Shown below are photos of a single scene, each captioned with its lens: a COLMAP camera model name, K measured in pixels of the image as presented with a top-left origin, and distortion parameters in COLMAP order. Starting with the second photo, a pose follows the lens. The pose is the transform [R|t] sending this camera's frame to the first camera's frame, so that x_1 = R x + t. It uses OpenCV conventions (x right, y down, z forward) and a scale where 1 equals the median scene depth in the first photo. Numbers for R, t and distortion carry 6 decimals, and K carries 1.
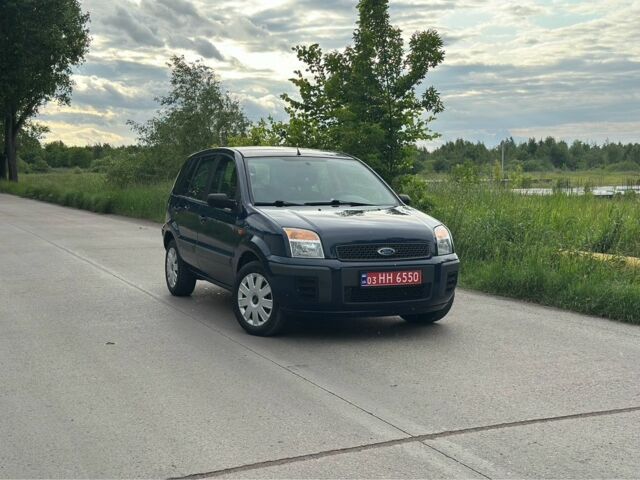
lens RADIAL K [[892.9, 0, 320.3], [0, 892.9, 242.6], [0, 0, 1]] dist [0.140422, 0.000000]
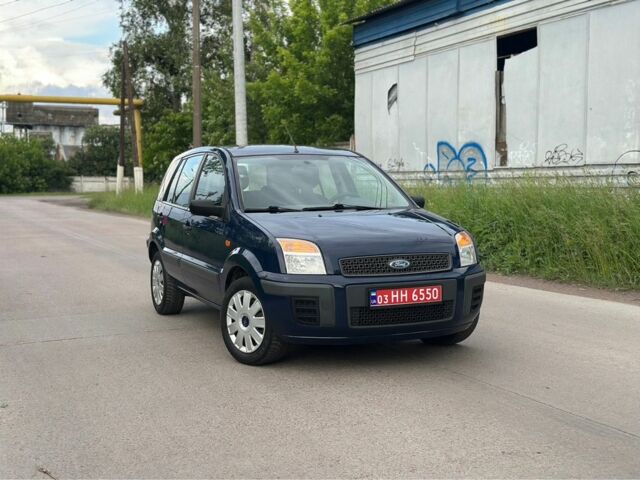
lens RADIAL K [[892.9, 0, 318.1], [0, 892.9, 238.8], [0, 0, 1]] dist [0.140422, 0.000000]
pose [[0.999718, -0.020564, -0.011850, 0.007546], [0.020507, 0.999778, -0.004878, -0.011244], [0.011947, 0.004634, 0.999918, 0.152571]]
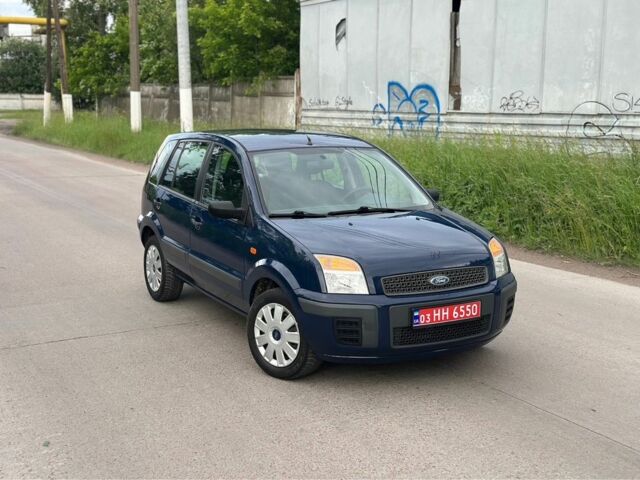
lens RADIAL K [[892.9, 0, 320.4], [0, 892.9, 245.0], [0, 0, 1]] dist [0.140422, 0.000000]
pose [[0.997183, -0.022318, 0.071604, -0.093063], [0.015754, 0.995730, 0.090957, -0.098204], [-0.073329, -0.089573, 0.993277, 0.186137]]
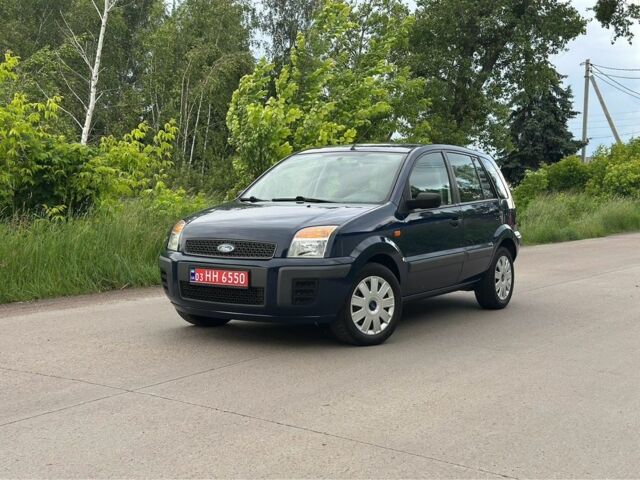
lens RADIAL K [[892.9, 0, 319.2], [0, 892.9, 233.6], [0, 0, 1]] dist [0.140422, 0.000000]
pose [[0.543385, 0.038946, -0.838579, 0.895652], [-0.062790, 0.998011, 0.005664, -0.016756], [0.837132, 0.049577, 0.544750, 0.563702]]
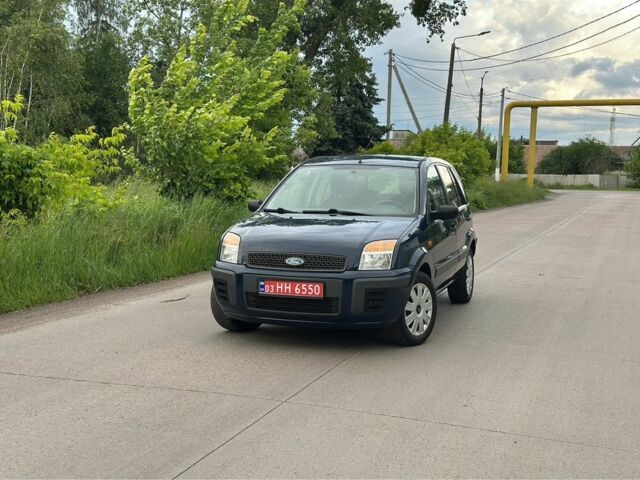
lens RADIAL K [[892.9, 0, 322.1], [0, 892.9, 240.2], [0, 0, 1]] dist [0.140422, 0.000000]
pose [[0.733985, 0.058262, -0.676662, 0.765255], [-0.055884, 0.998116, 0.025321, -0.040941], [0.676863, 0.019229, 0.735858, 0.275213]]
